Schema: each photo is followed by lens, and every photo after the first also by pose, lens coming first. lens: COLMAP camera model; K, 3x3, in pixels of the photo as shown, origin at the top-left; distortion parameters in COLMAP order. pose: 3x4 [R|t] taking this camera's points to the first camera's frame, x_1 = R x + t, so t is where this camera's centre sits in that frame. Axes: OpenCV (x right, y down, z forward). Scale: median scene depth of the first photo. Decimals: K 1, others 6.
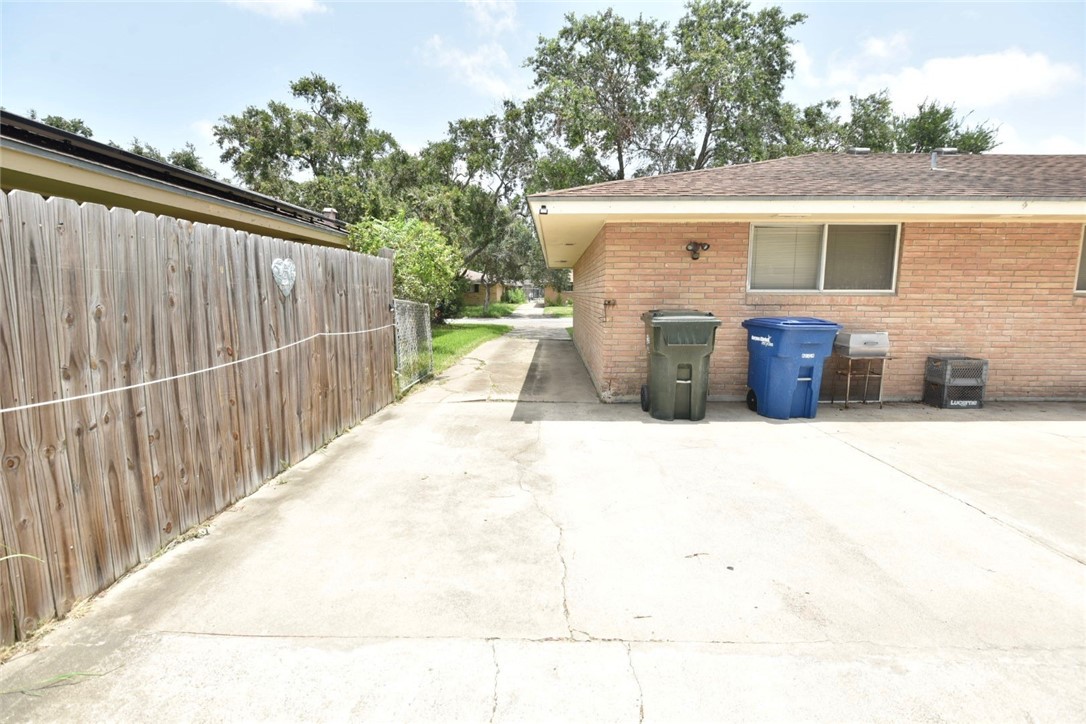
lens RADIAL K [[496.3, 0, 542.6], [0, 496.3, 360.2], [0, 0, 1]] dist [-0.010156, -0.002028]
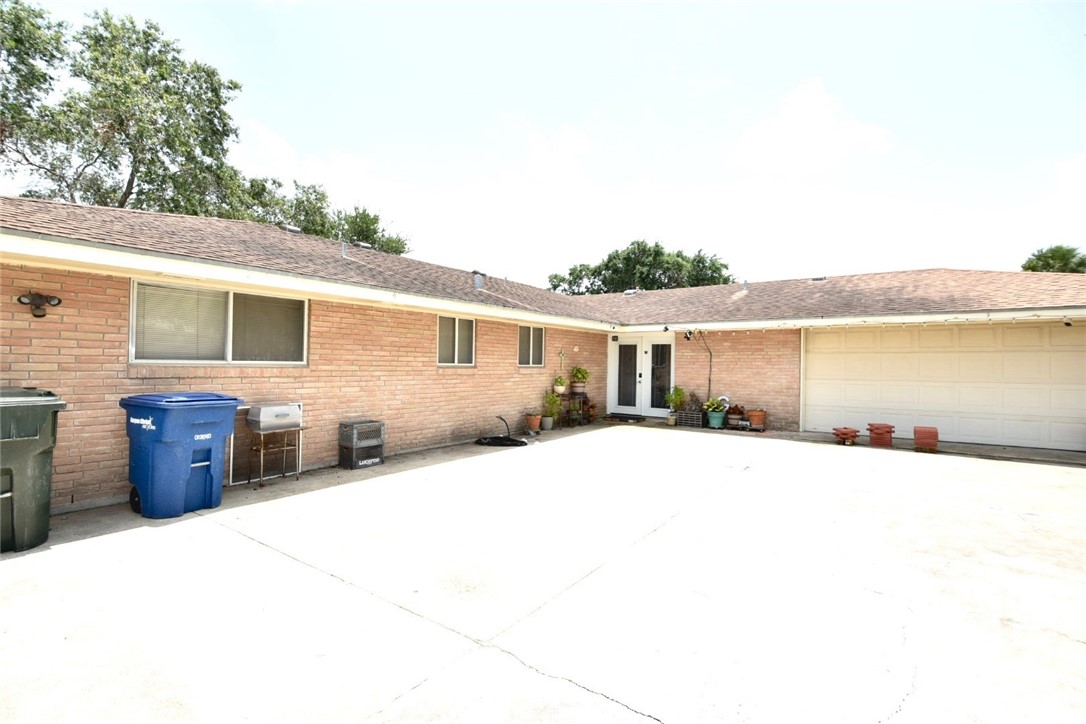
lens RADIAL K [[496.3, 0, 544.2], [0, 496.3, 362.4], [0, 0, 1]] dist [-0.010156, -0.002028]
pose [[0.560887, 0.010650, 0.827824, 0.129980], [0.097763, 0.992069, -0.079001, -0.009596], [-0.822100, 0.125241, 0.555398, 0.006960]]
